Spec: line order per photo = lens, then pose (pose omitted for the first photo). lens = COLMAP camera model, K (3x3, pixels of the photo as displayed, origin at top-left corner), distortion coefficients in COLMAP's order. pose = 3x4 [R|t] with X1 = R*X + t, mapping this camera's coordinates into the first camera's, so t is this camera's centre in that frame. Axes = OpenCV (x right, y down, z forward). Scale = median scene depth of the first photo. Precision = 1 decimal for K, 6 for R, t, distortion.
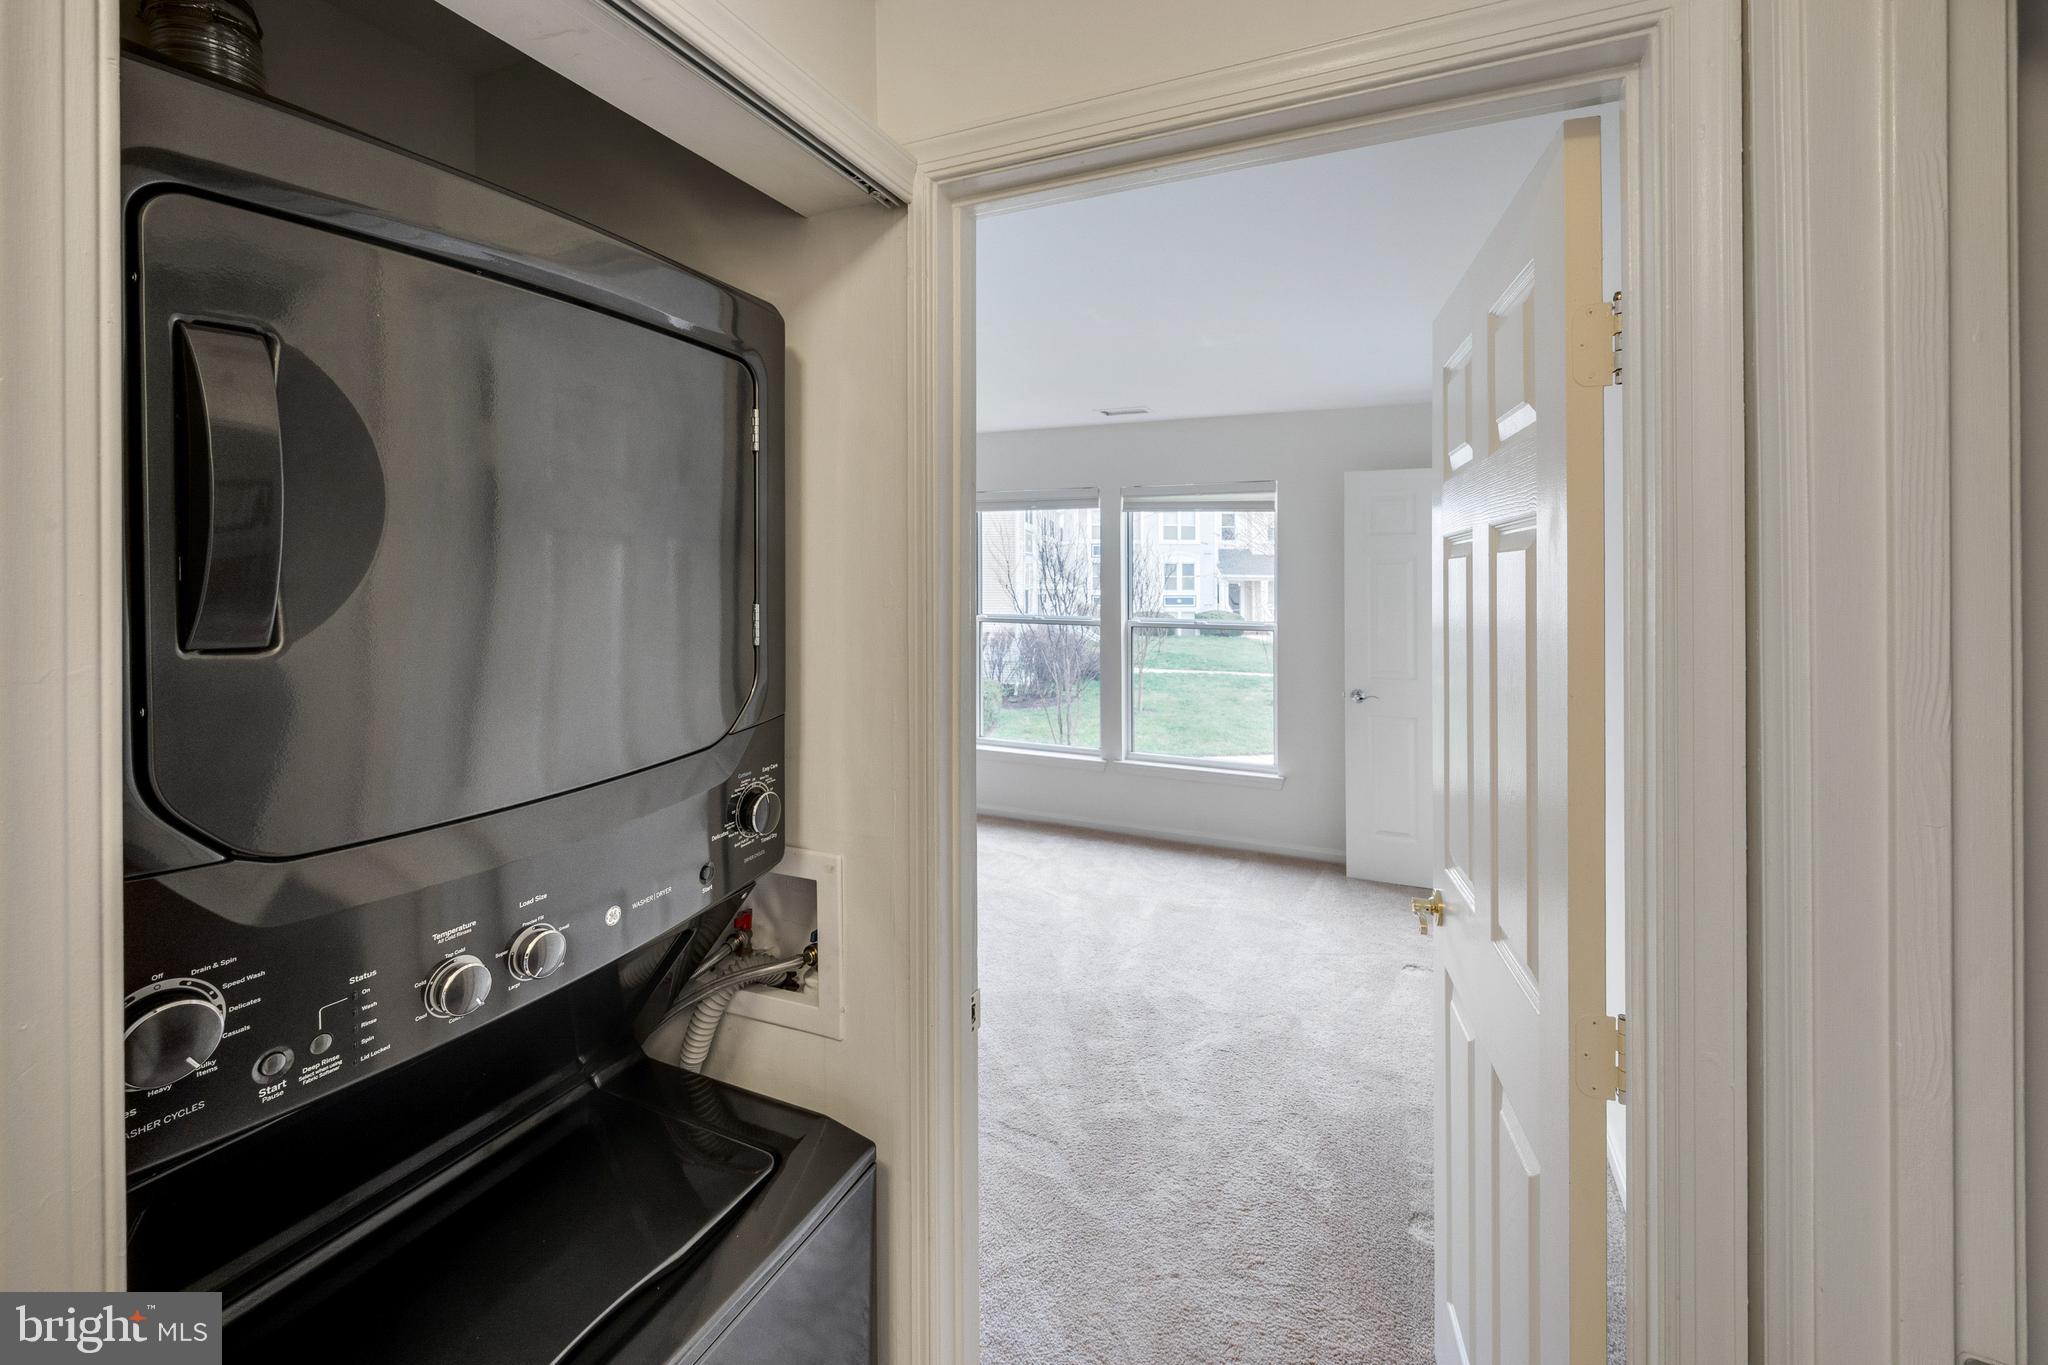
lens RADIAL K [[846.8, 0, 1027.3], [0, 846.8, 576.3], [0, 0, 1]] dist [0.001107, -0.000136]
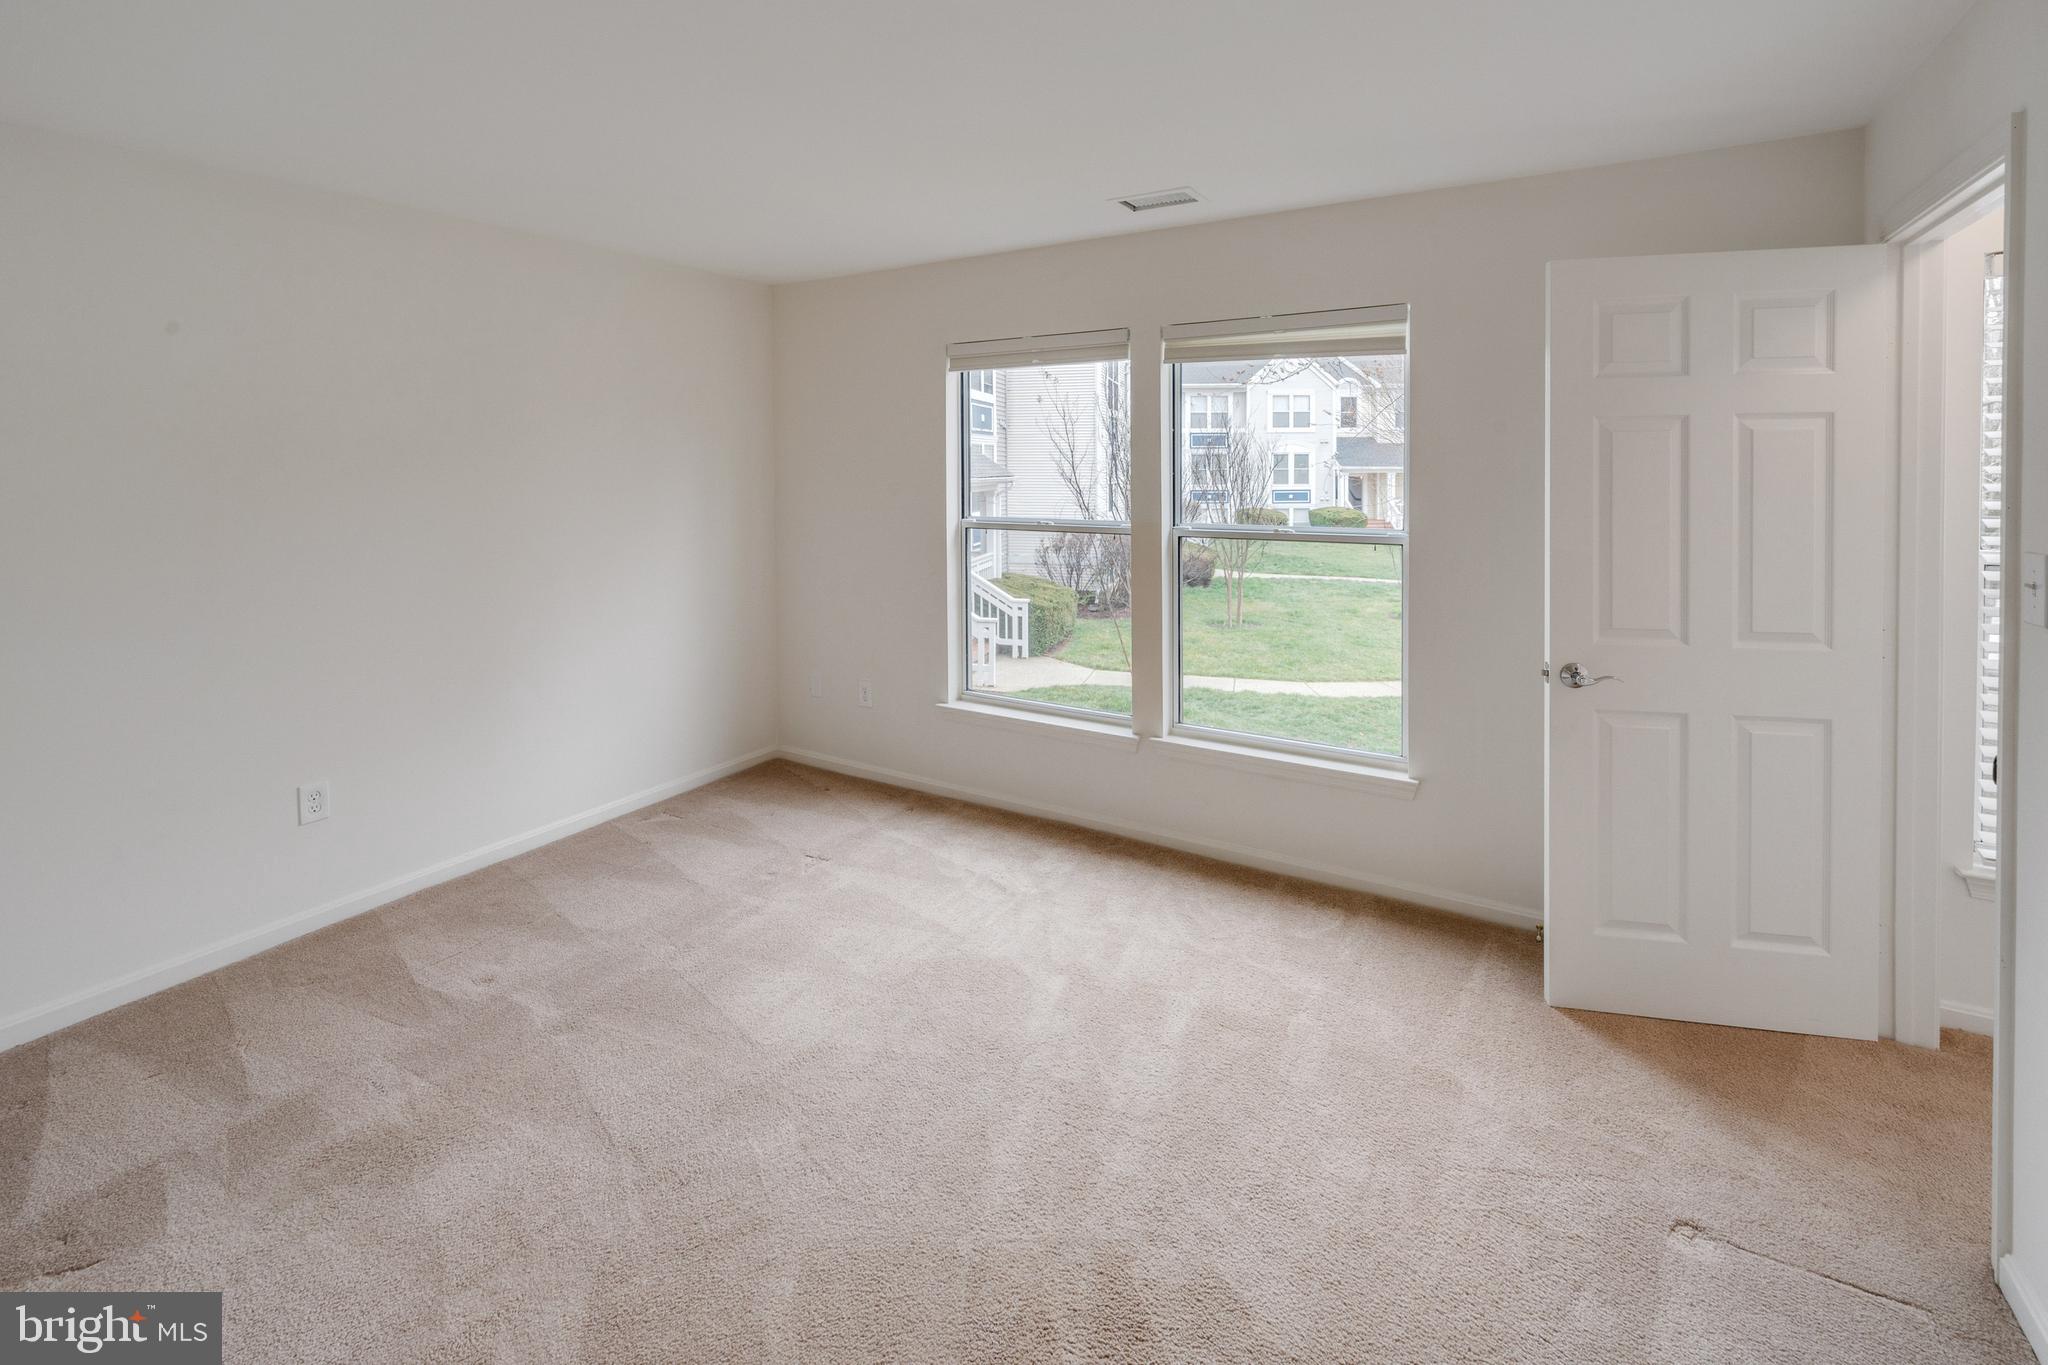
lens RADIAL K [[873.4, 0, 1021.4], [0, 873.4, 493.7], [0, 0, 1]] dist [0.001652, 0.000120]
pose [[0.991826, -0.001966, -0.127580, 0.029893], [0.005305, 0.999652, 0.025837, 0.002595], [0.127485, -0.026303, 0.991492, 0.103432]]
